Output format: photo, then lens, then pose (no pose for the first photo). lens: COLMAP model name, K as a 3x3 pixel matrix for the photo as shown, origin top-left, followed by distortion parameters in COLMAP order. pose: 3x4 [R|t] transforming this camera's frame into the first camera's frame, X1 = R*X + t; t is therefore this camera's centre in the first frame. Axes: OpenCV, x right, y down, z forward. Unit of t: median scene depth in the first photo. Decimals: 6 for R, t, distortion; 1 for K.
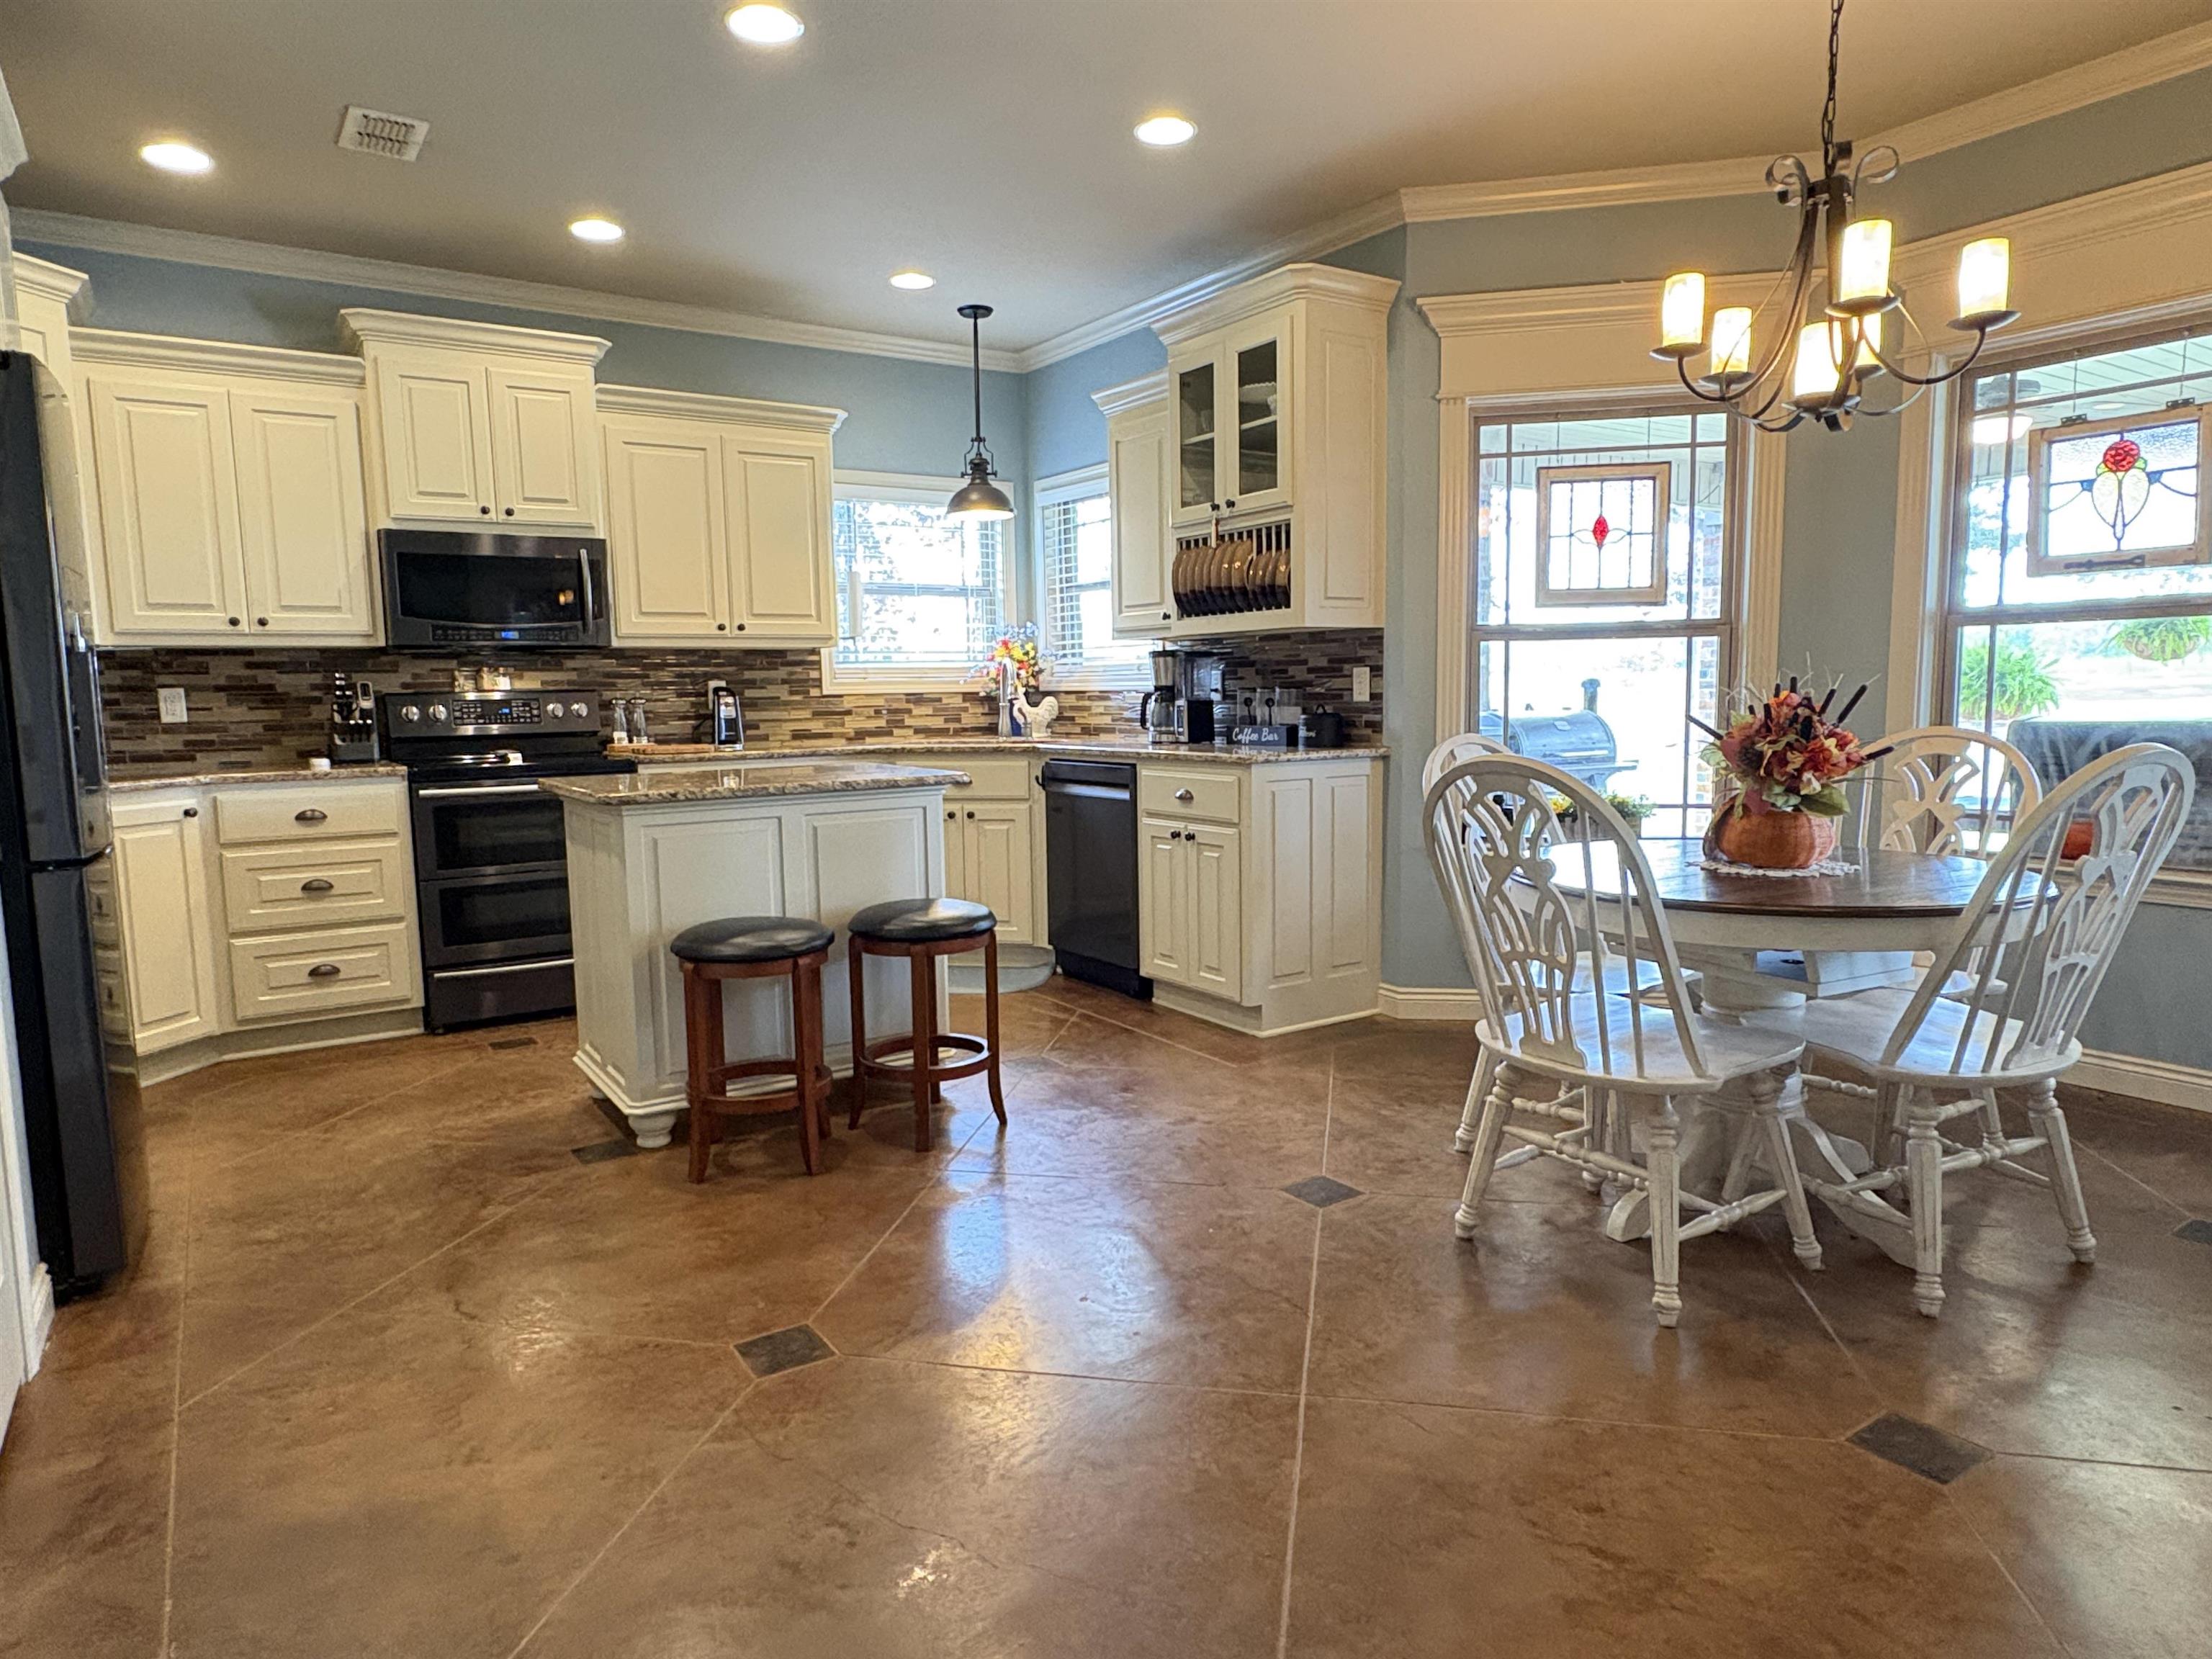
lens RADIAL K [[1323.7, 0, 1102.8], [0, 1323.7, 835.2], [0, 0, 1]] dist [-0.000061, 0.001803]
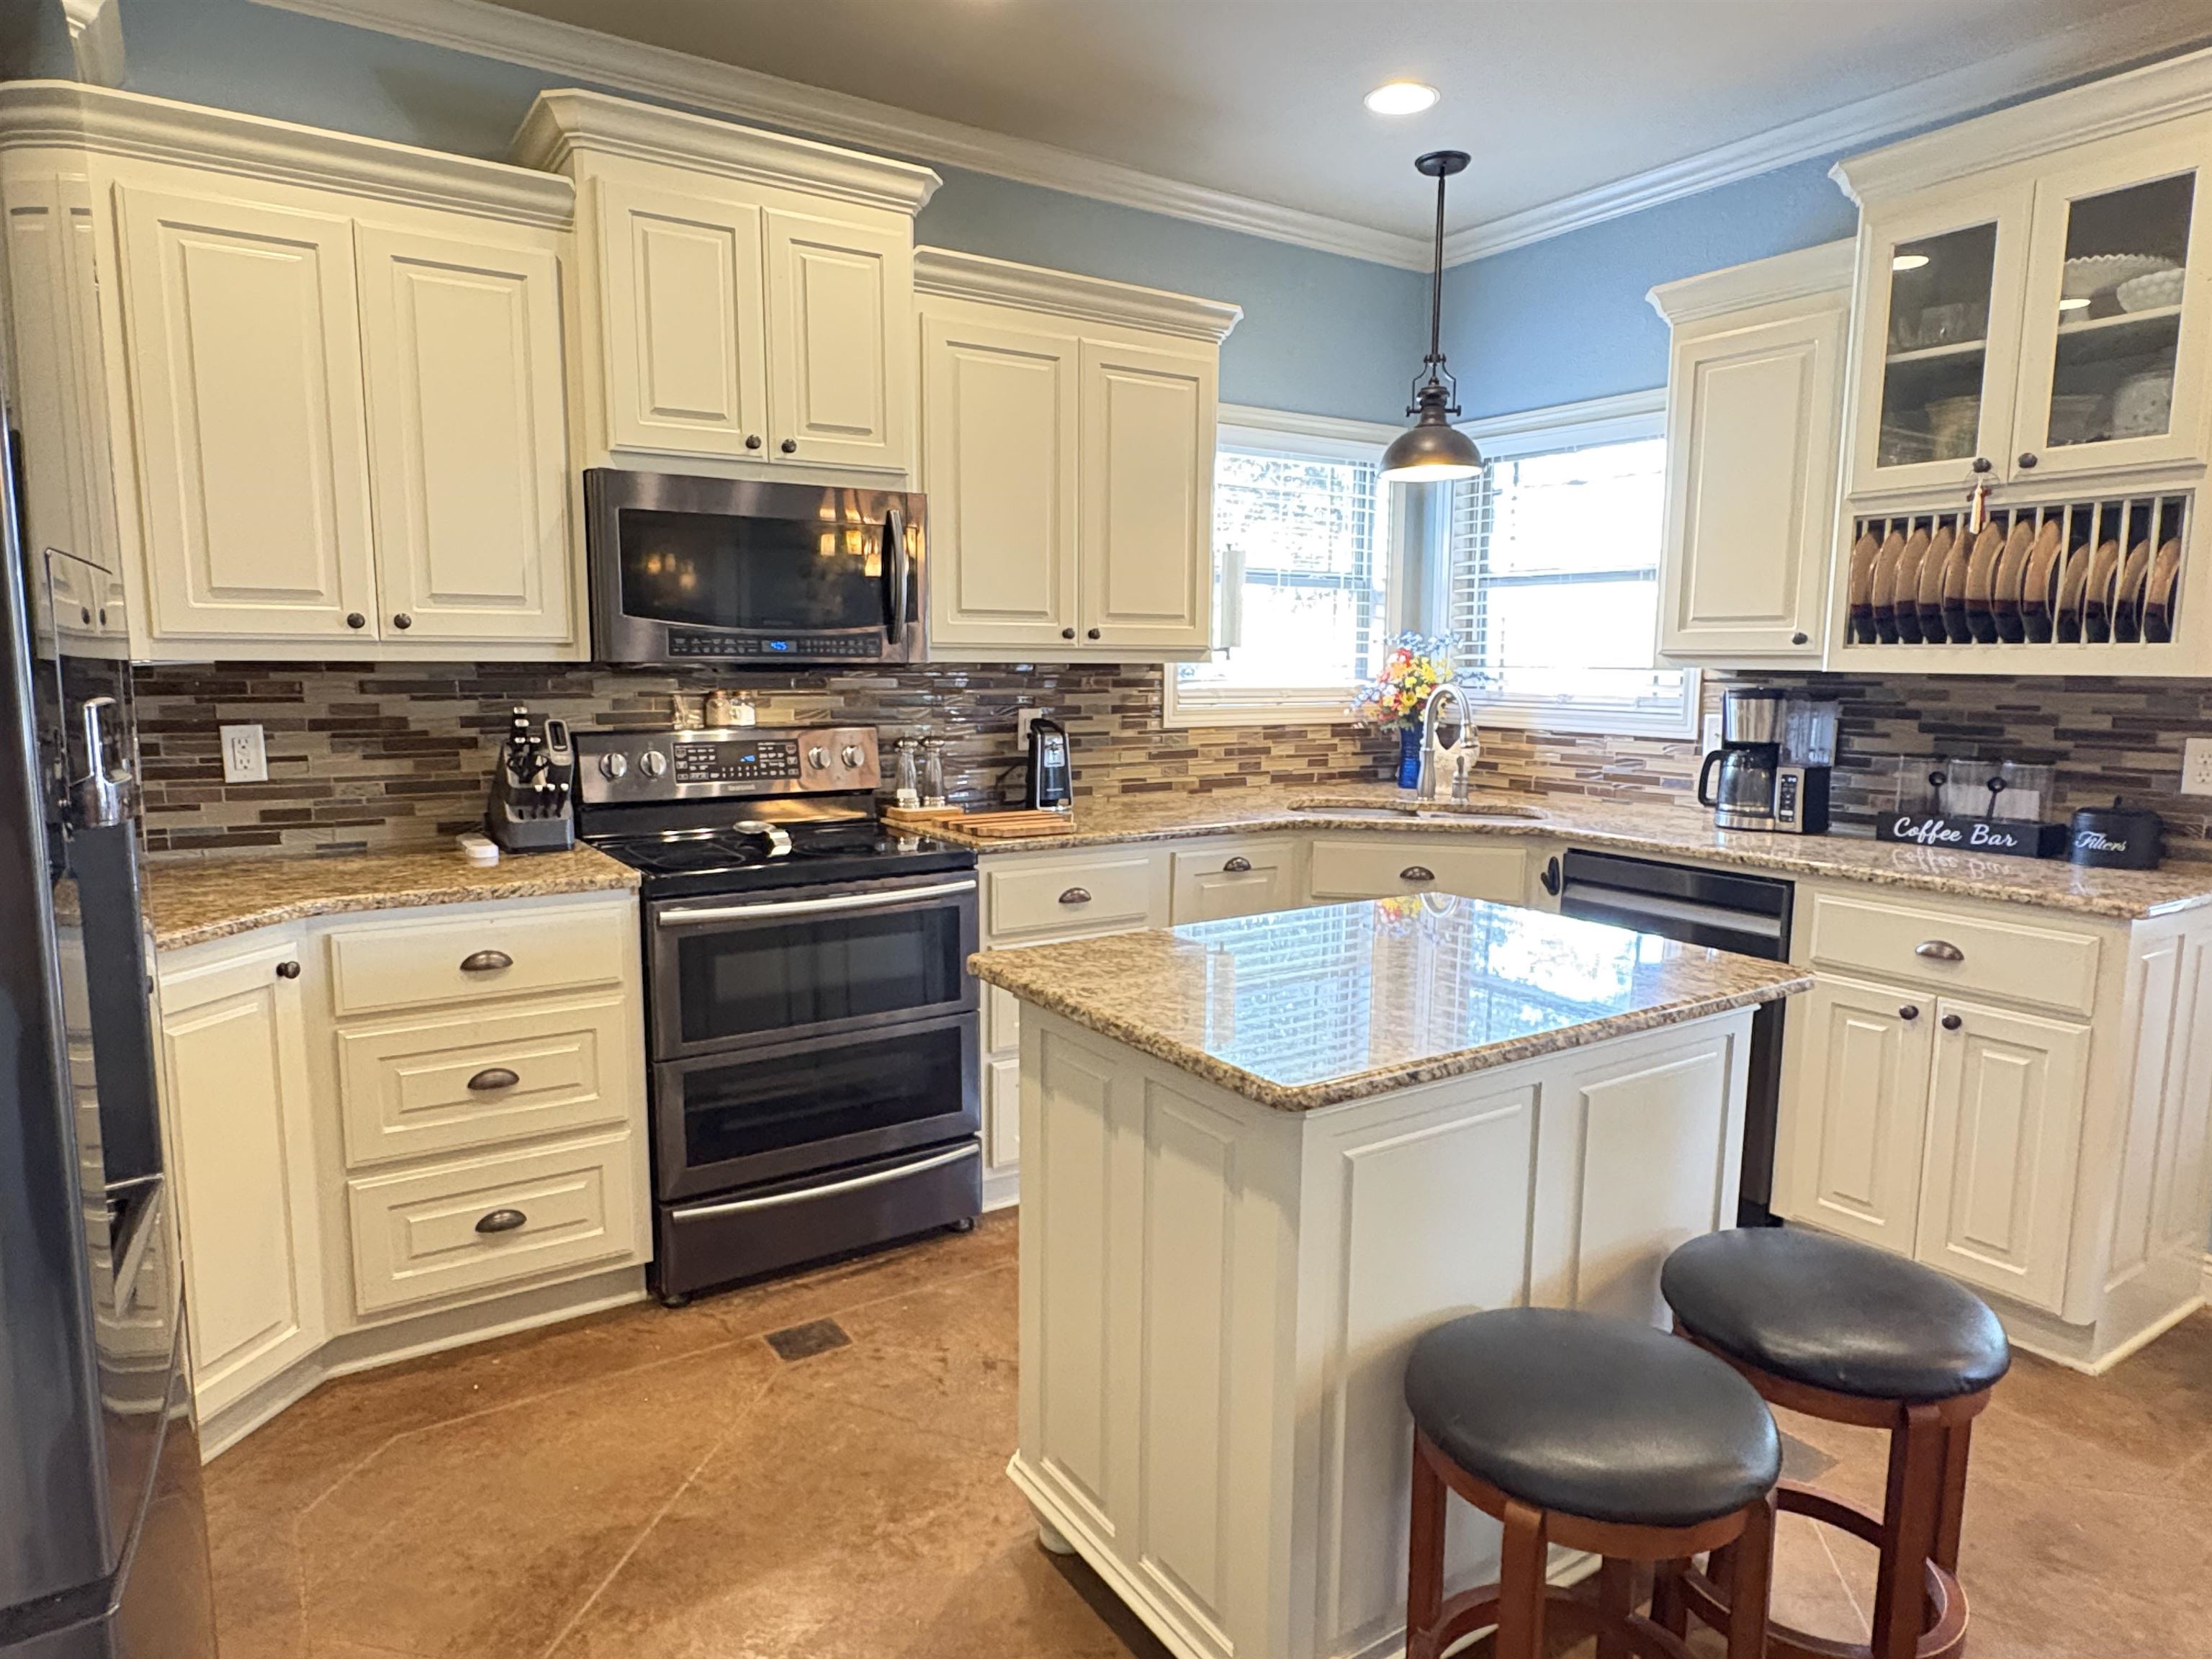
lens RADIAL K [[1329.8, 0, 1106.0], [0, 1329.8, 829.5], [0, 0, 1]] dist [-0.002939, -0.002246]
pose [[0.999680, 0.025221, -0.001694, -0.297319], [-0.025184, 0.999495, 0.019366, -0.082293], [0.002182, -0.019317, 0.999811, 0.381496]]
